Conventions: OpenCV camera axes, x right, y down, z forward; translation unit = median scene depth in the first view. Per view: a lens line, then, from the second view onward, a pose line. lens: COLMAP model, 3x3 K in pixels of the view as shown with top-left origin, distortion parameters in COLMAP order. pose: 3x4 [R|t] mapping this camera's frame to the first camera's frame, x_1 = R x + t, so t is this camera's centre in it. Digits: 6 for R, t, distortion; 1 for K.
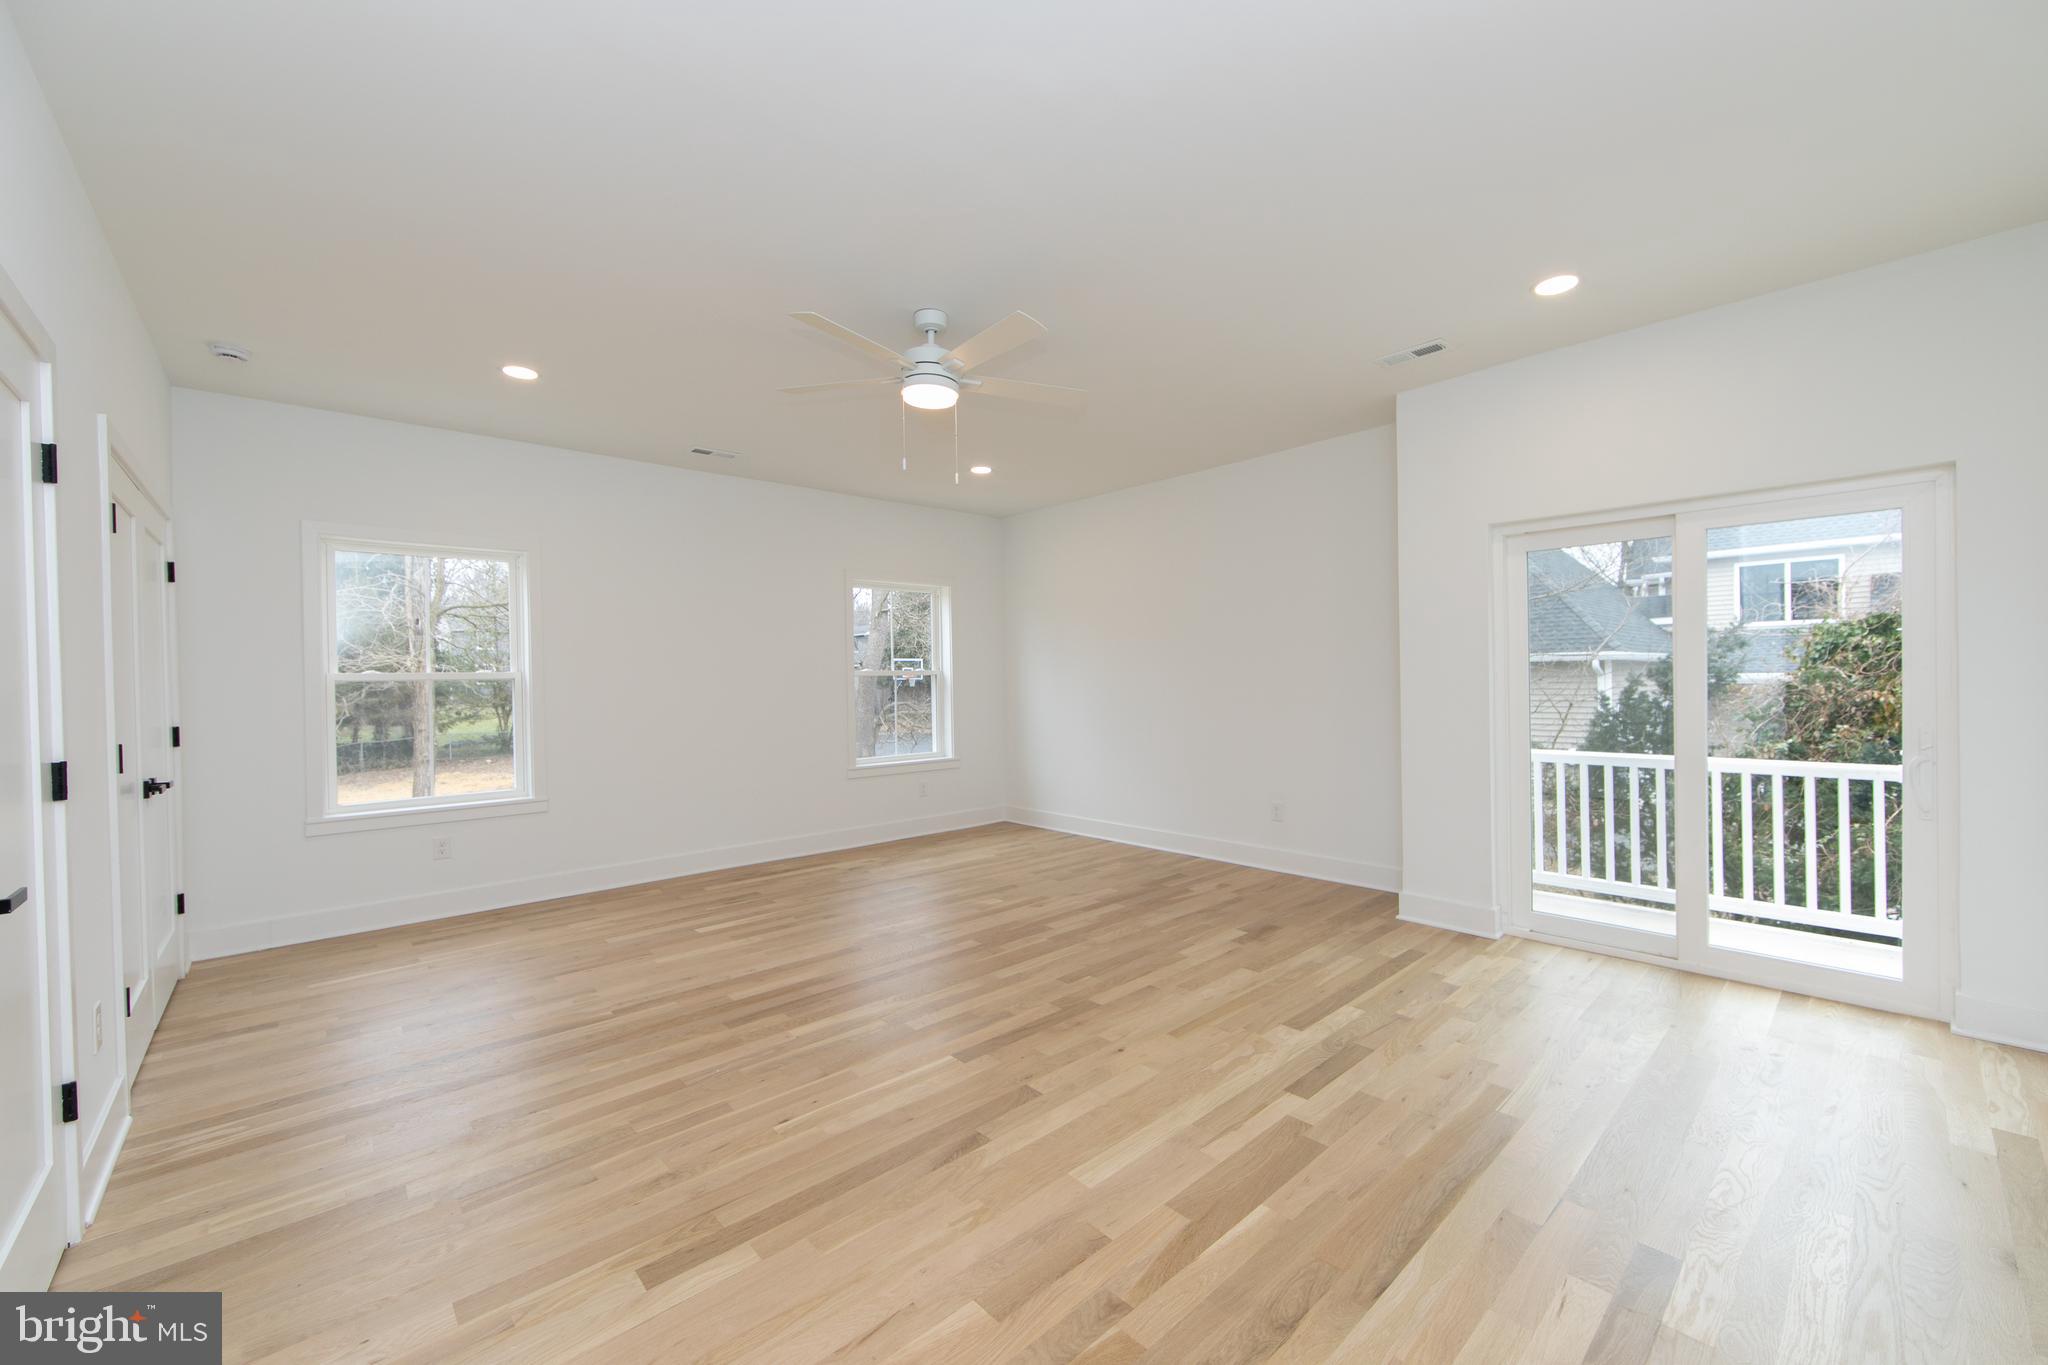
lens RADIAL K [[801.3, 0, 1029.8], [0, 801.3, 685.9], [0, 0, 1]] dist [-0.003448, -0.000225]
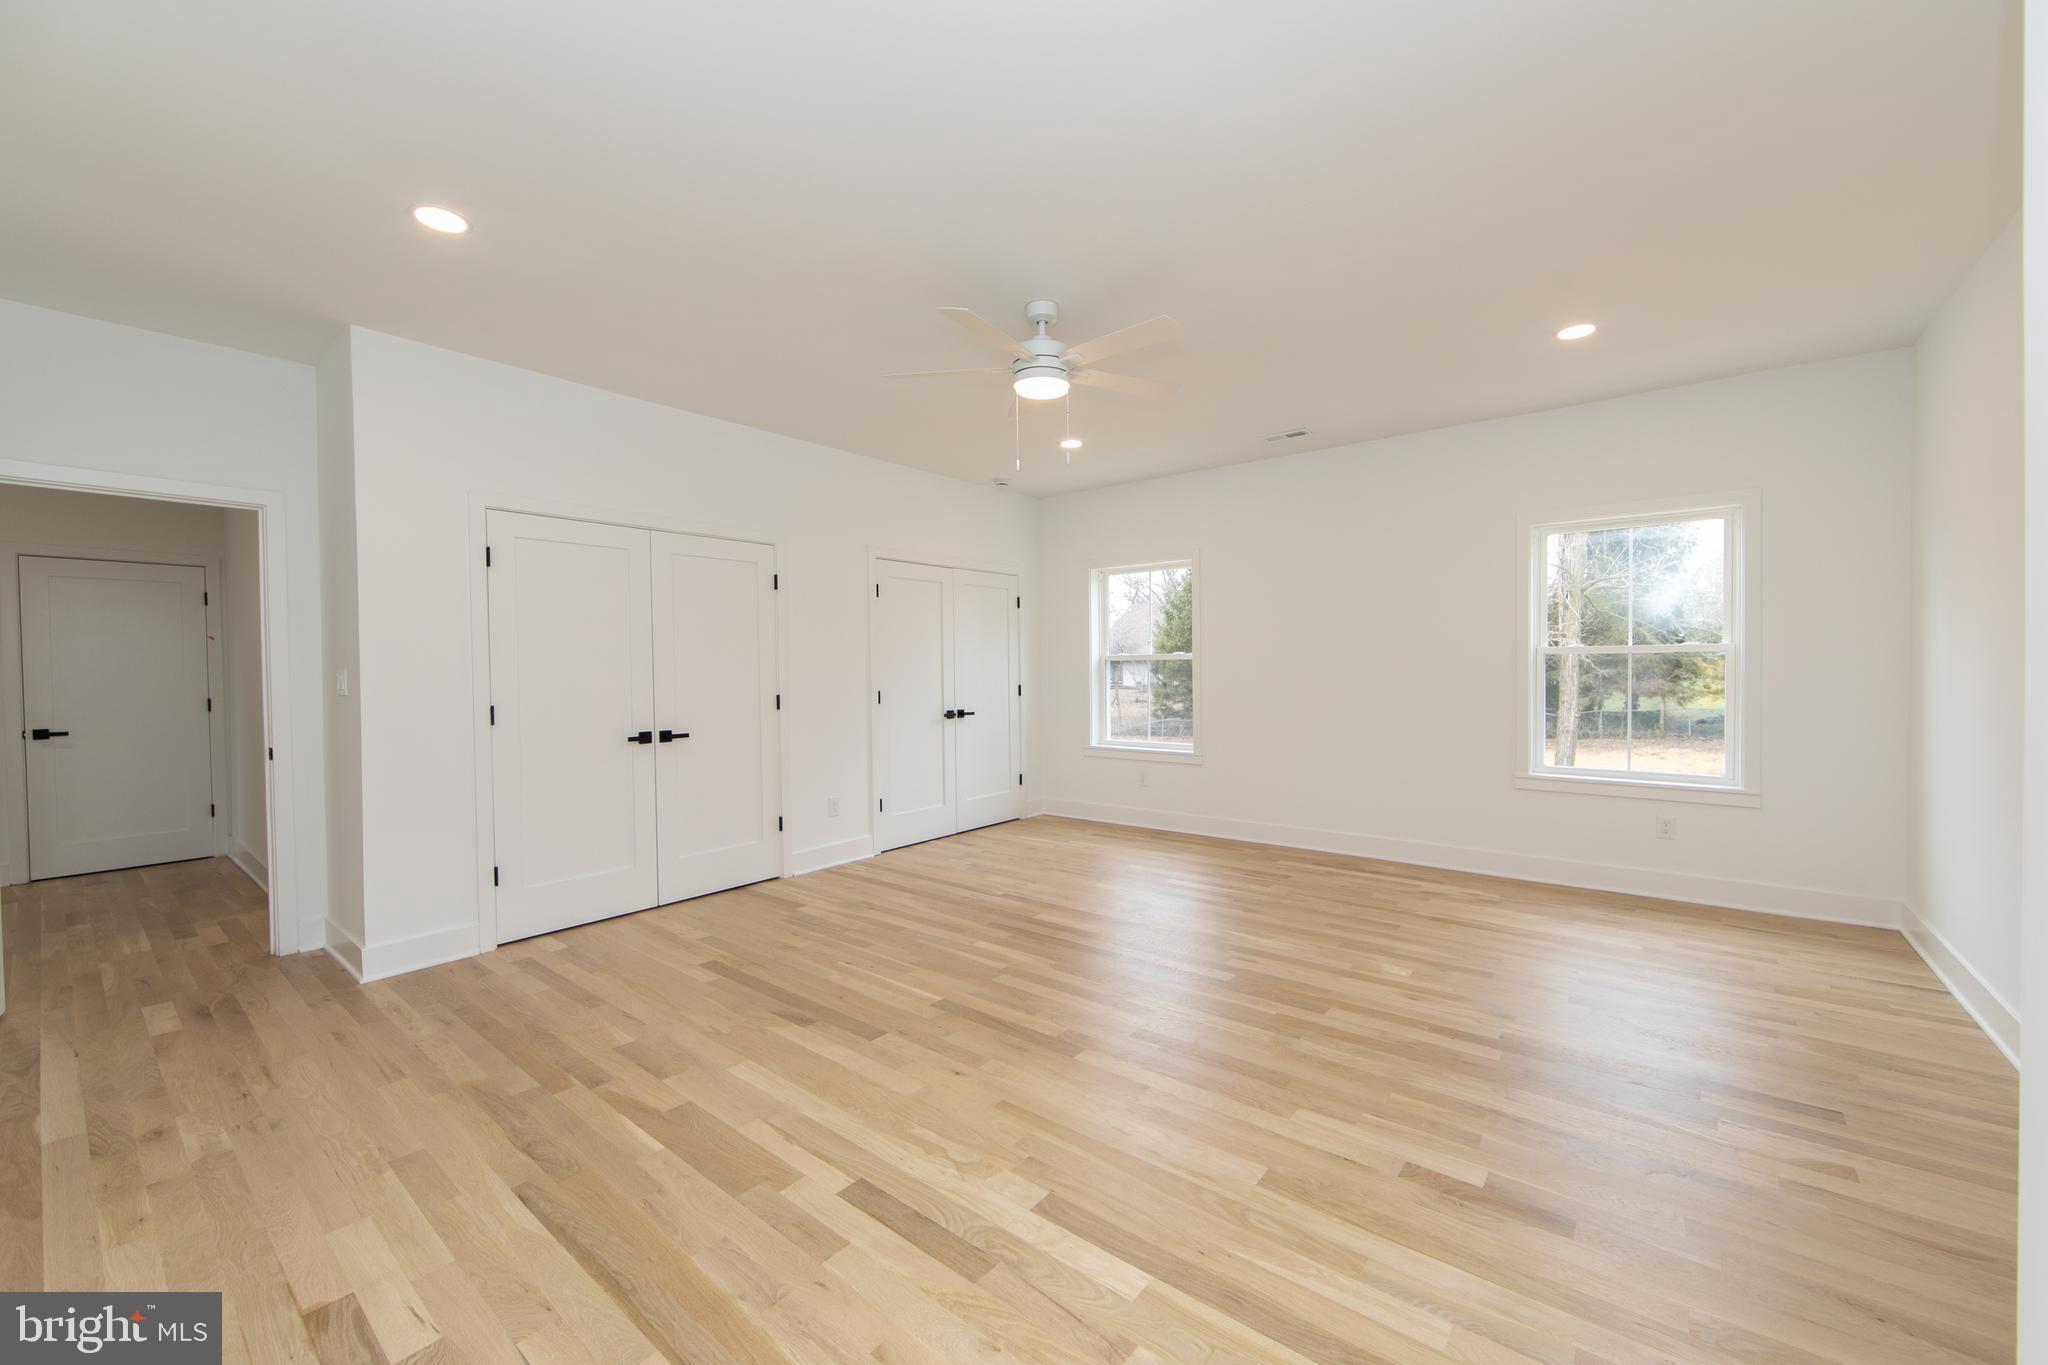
lens RADIAL K [[801.3, 0, 1029.8], [0, 801.3, 685.9], [0, 0, 1]] dist [-0.003448, -0.000225]
pose [[0.153073, 0.038854, -0.987451, 0.962733], [-0.002978, 0.999240, 0.038856, -0.024197], [0.988210, -0.003007, 0.153073, 0.892383]]
